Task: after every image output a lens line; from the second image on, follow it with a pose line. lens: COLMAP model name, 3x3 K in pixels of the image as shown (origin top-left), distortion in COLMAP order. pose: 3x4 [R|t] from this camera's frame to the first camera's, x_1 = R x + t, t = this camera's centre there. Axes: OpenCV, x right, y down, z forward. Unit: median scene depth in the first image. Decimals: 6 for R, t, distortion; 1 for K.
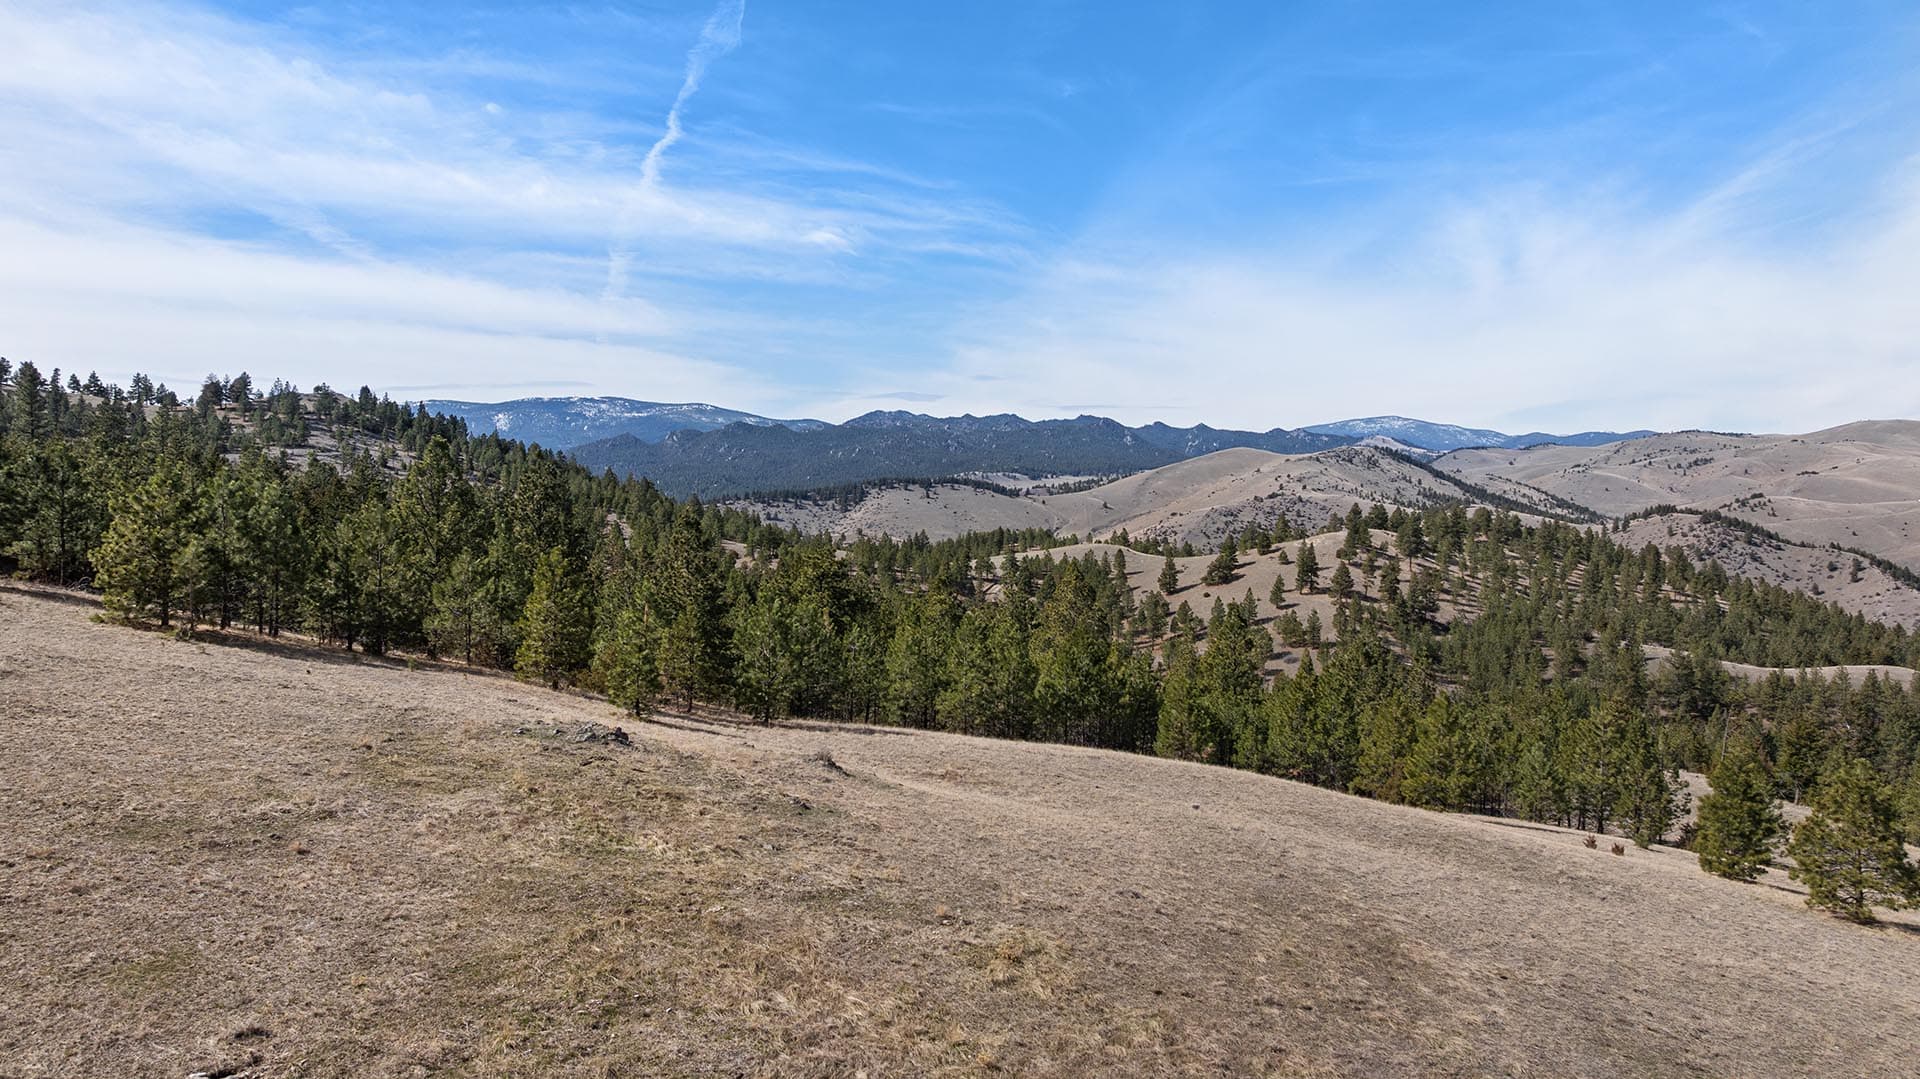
lens RADIAL K [[1361.7, 0, 973.2], [0, 1361.7, 539.7], [0, 0, 1]] dist [-0.012411, -0.001908]
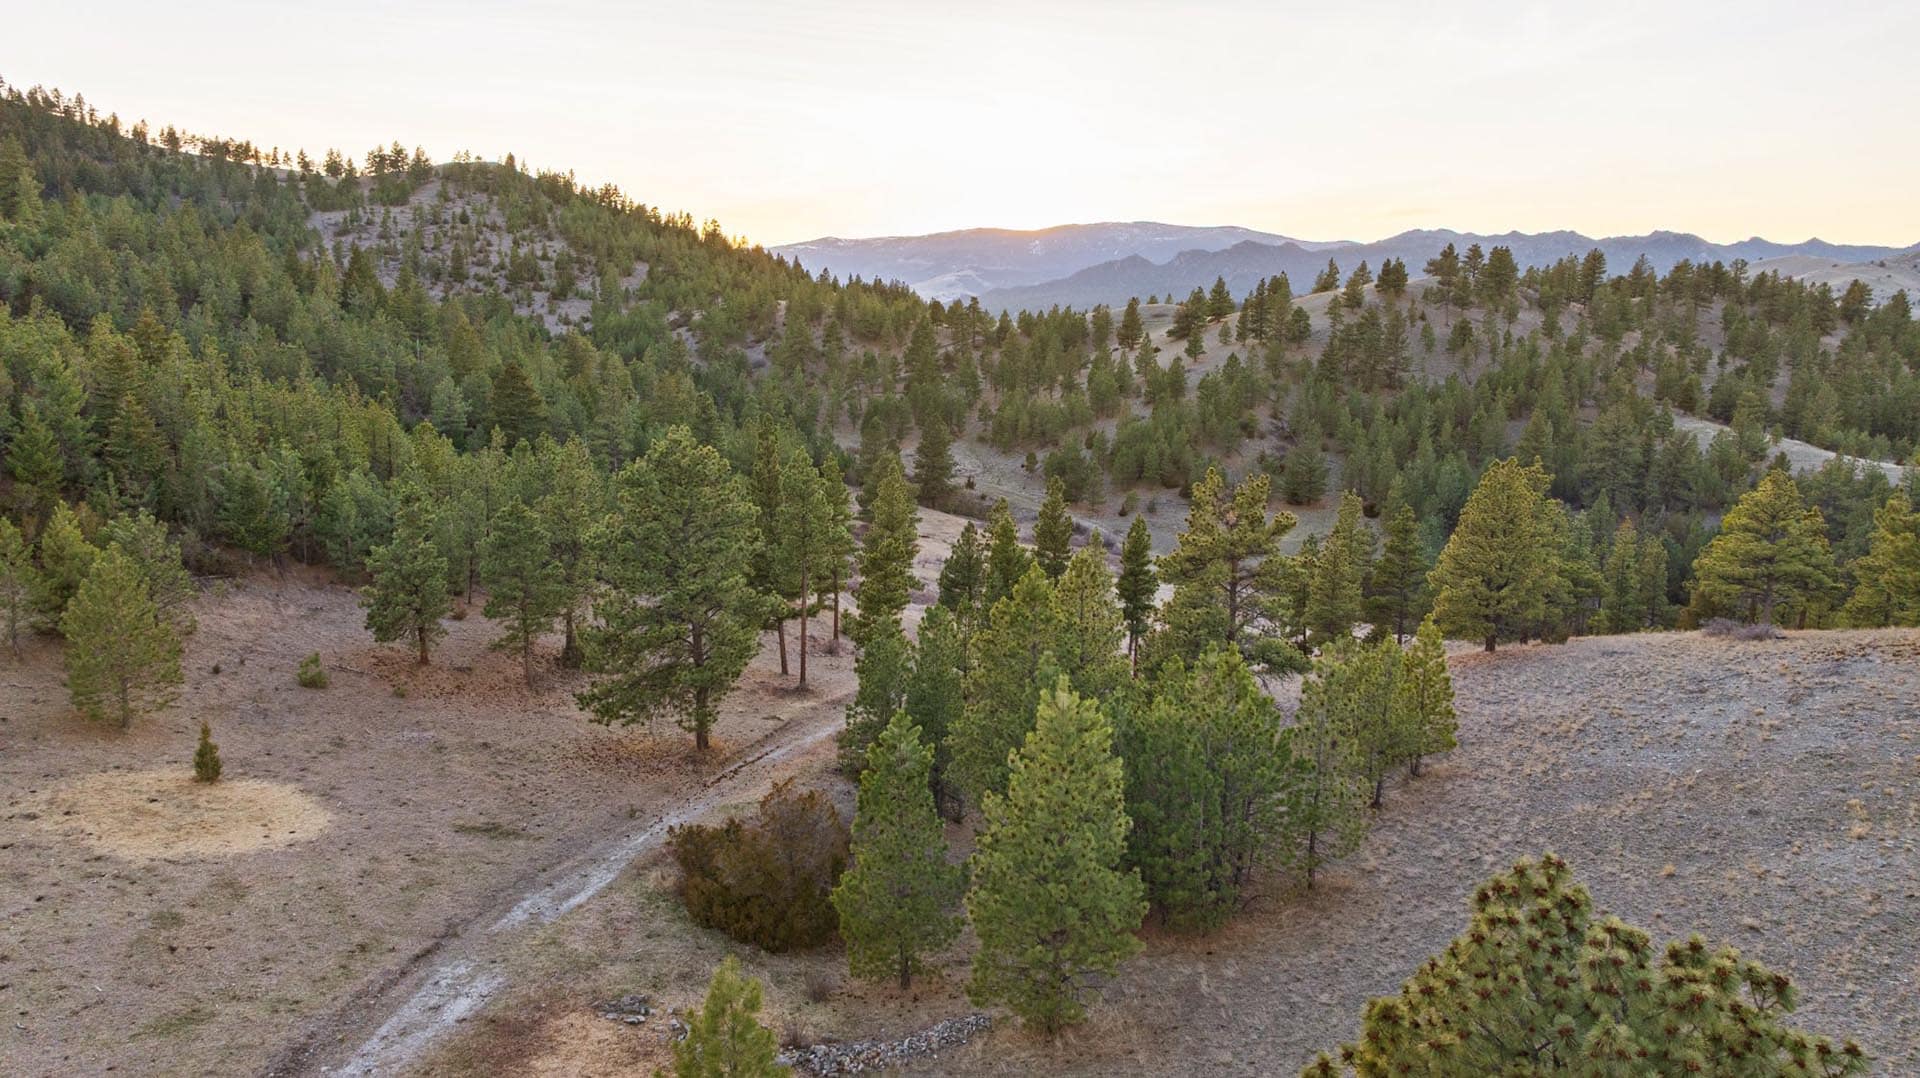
lens RADIAL K [[1361.7, 0, 966.2], [0, 1361.7, 529.6], [0, 0, 1]] dist [-0.012411, -0.001908]
pose [[0.919111, 0.067468, -0.388179, 0.075870], [-0.021858, 0.992444, 0.120739, 0.009898], [0.393392, -0.102488, 0.913641, 0.043400]]
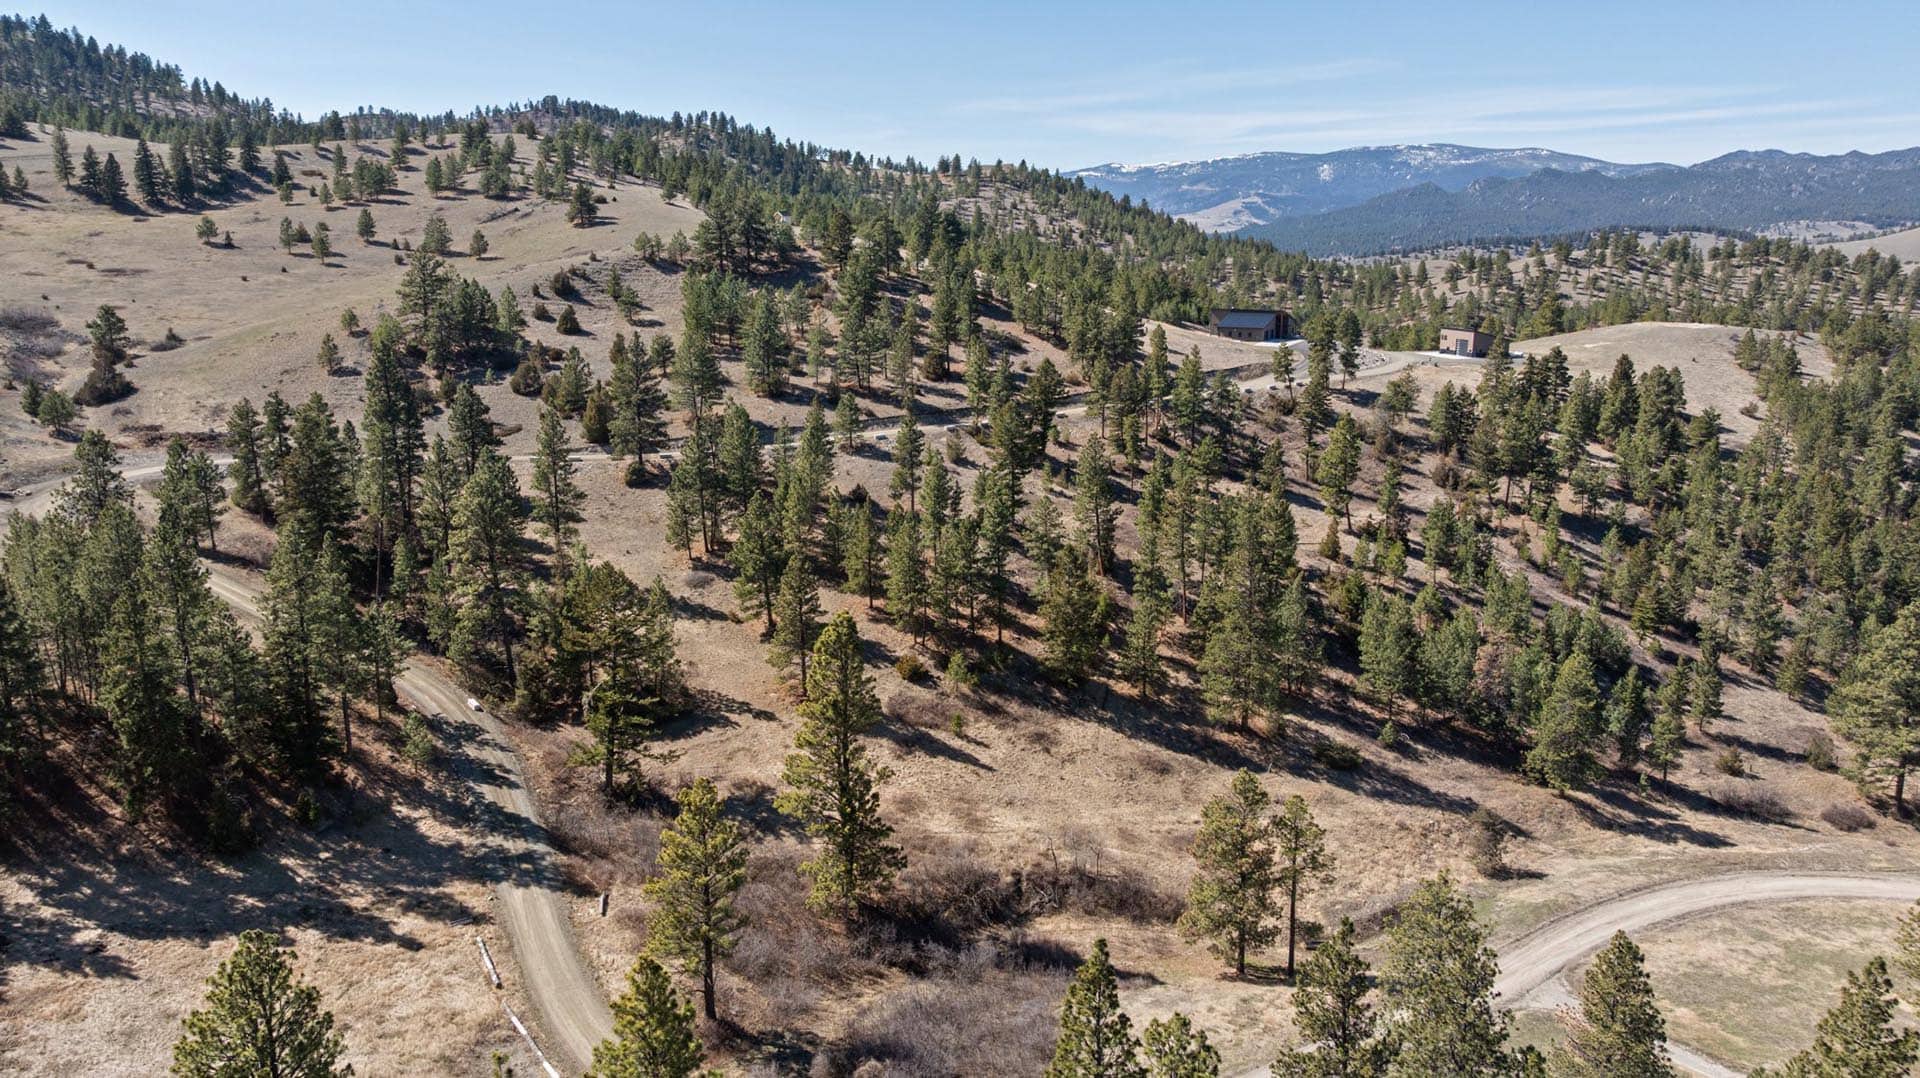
lens RADIAL K [[1361.7, 0, 941.4], [0, 1361.7, 534.7], [0, 0, 1]] dist [-0.012411, -0.001908]
pose [[0.815170, 0.127181, -0.565087, 0.122748], [-0.026618, 0.982791, 0.182793, 0.009493], [0.578610, -0.133965, 0.804527, -0.119226]]
